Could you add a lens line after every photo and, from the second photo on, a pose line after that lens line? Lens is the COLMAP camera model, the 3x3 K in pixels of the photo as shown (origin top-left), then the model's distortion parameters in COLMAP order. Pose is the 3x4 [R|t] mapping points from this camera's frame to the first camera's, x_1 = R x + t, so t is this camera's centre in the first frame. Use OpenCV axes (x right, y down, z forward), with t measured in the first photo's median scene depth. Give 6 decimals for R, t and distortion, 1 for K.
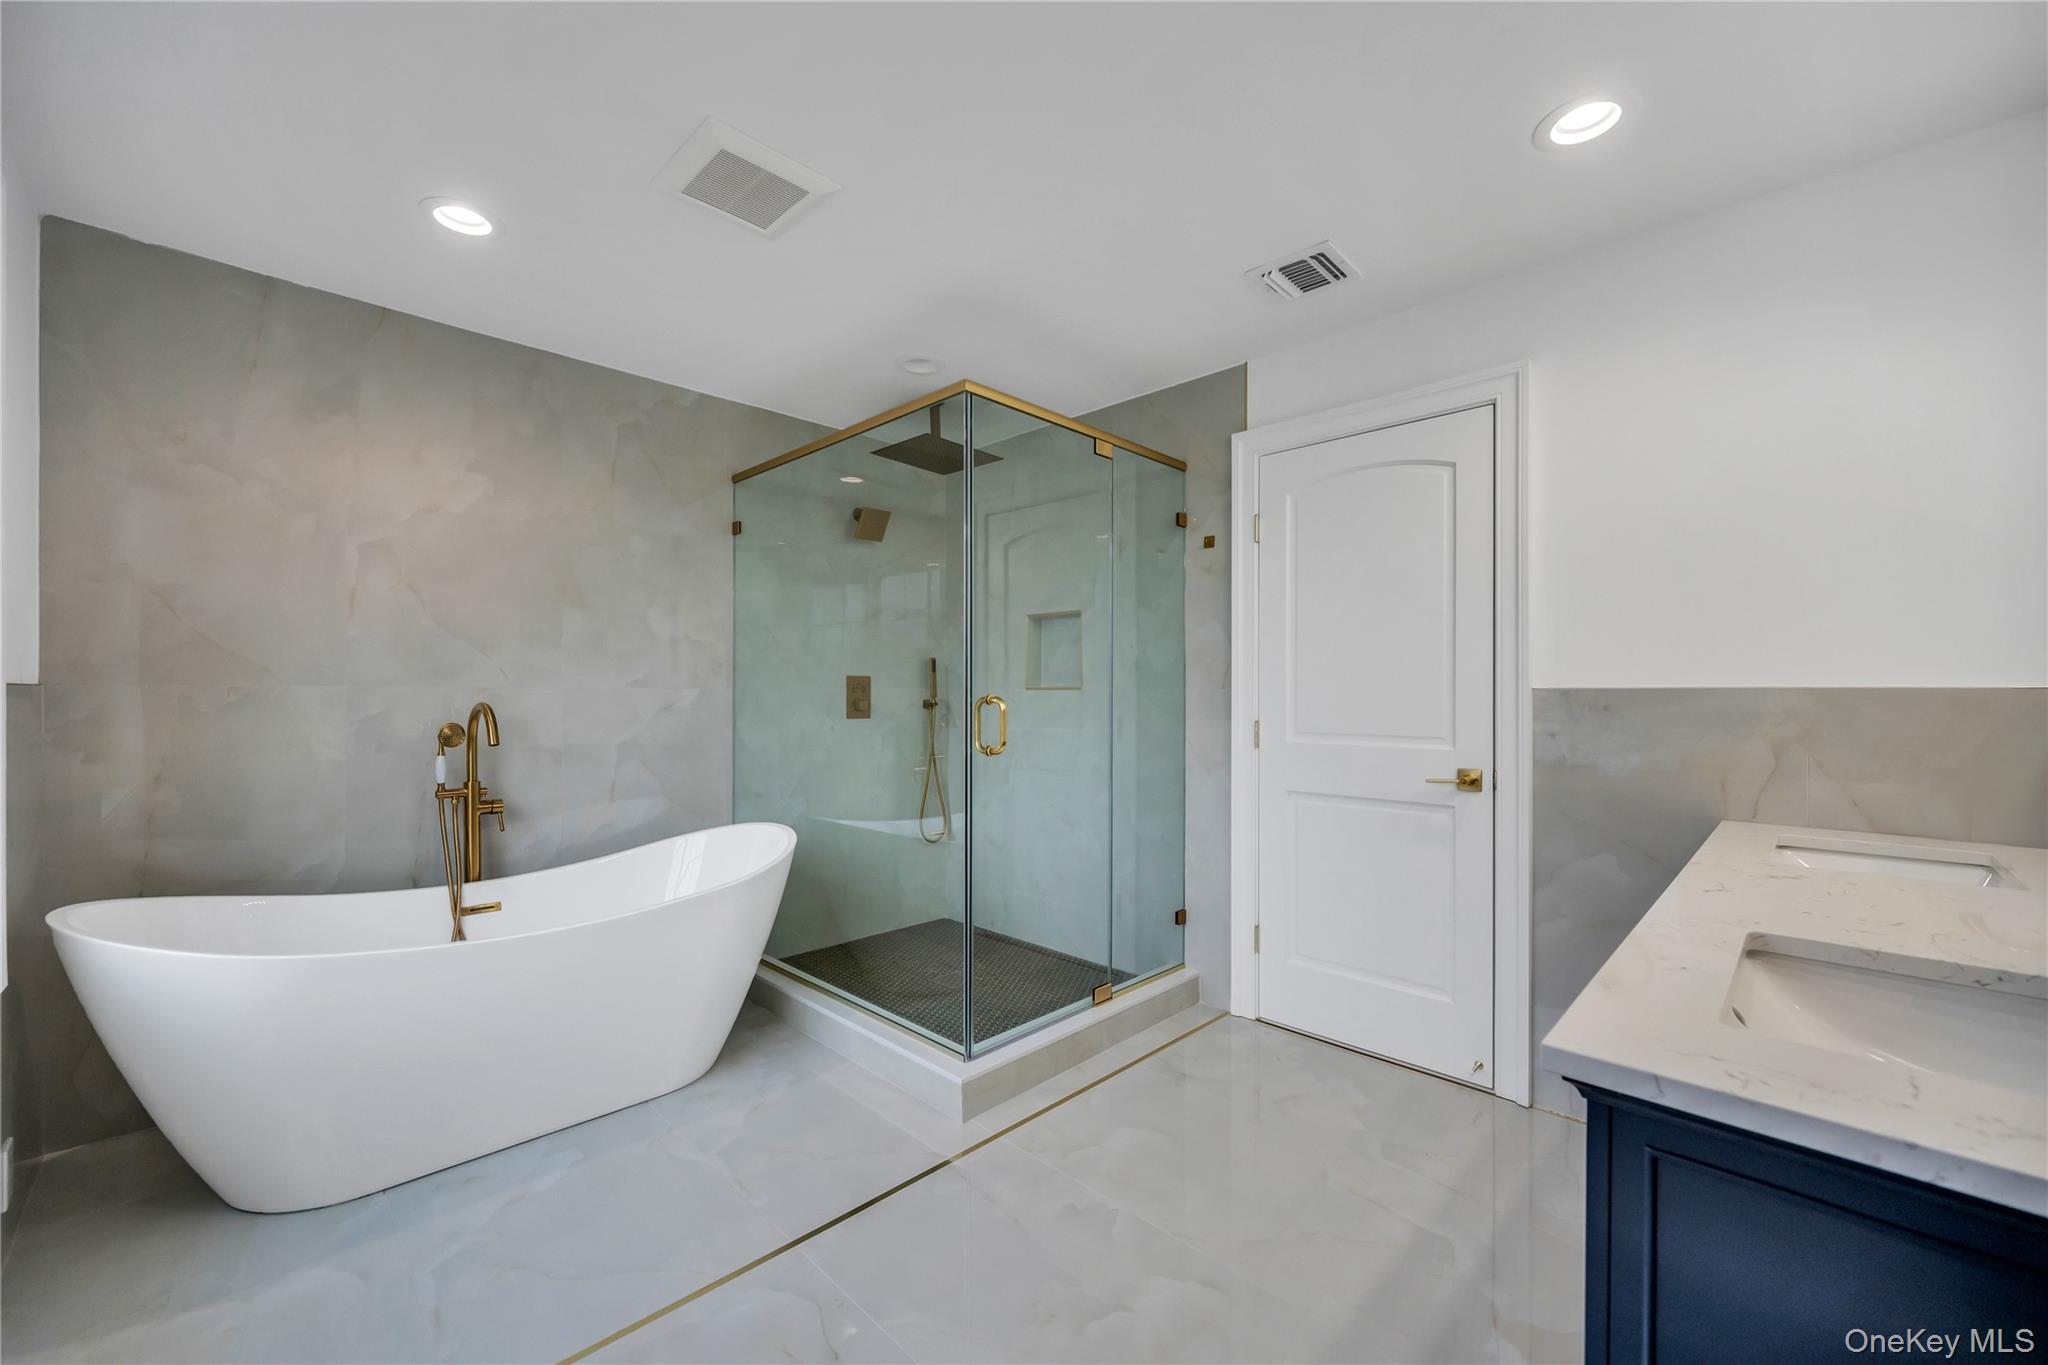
lens RADIAL K [[813.4, 0, 1011.0], [0, 813.4, 691.2], [0, 0, 1]] dist [-0.001075, -0.000717]
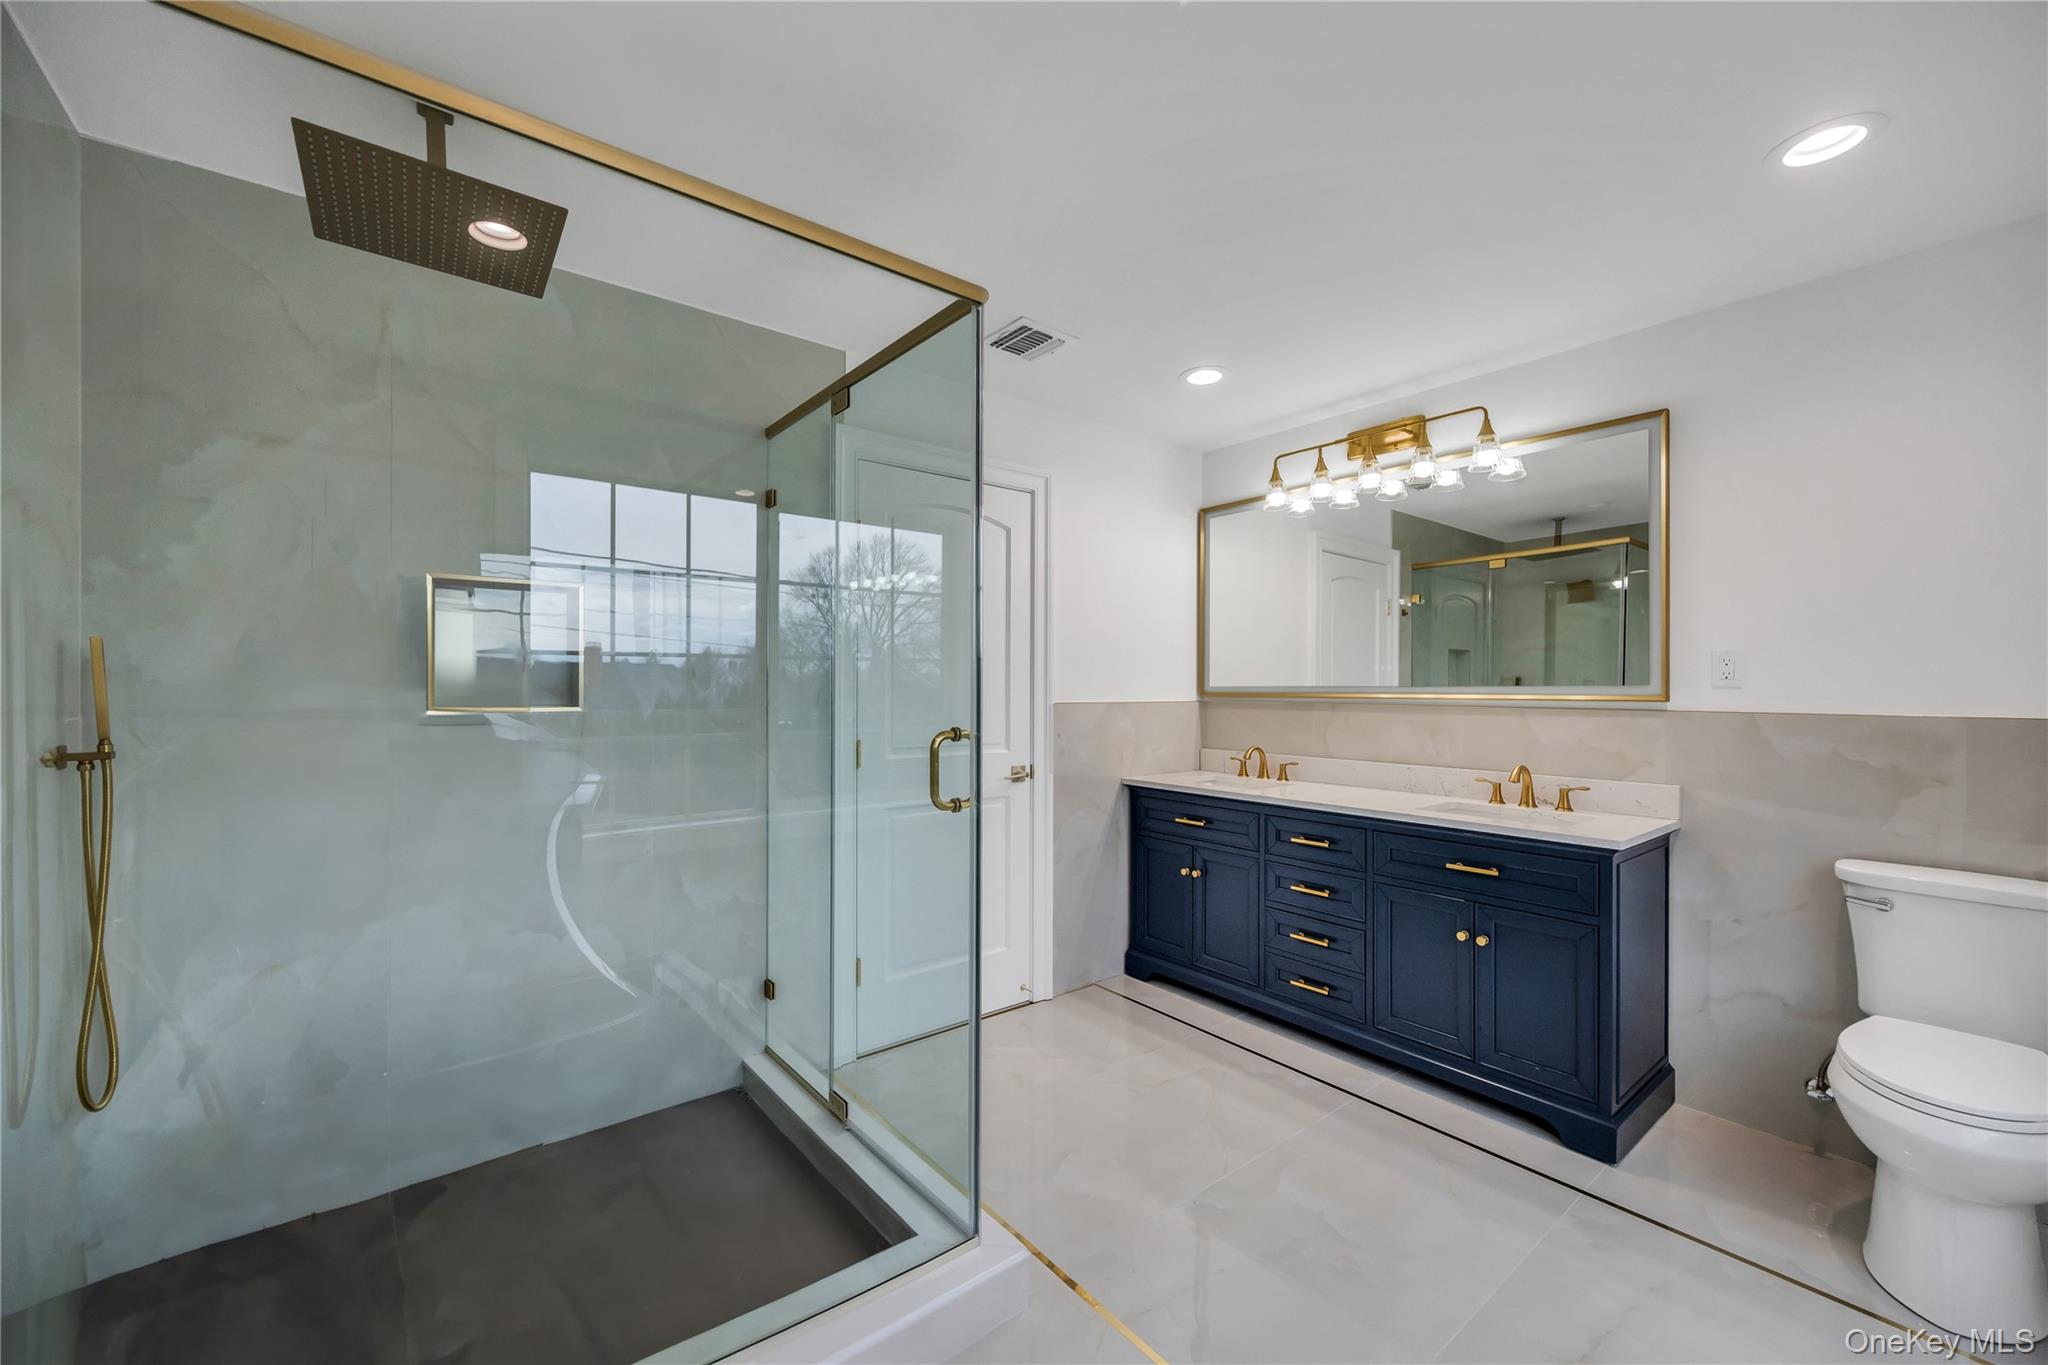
lens RADIAL K [[813.4, 0, 1016.1], [0, 813.4, 687.1], [0, 0, 1]] dist [-0.001075, -0.000717]
pose [[0.093360, -0.001487, 0.995631, -0.730398], [-0.005692, 0.999982, 0.002027, -0.032635], [-0.995616, -0.005856, 0.093350, 0.868108]]
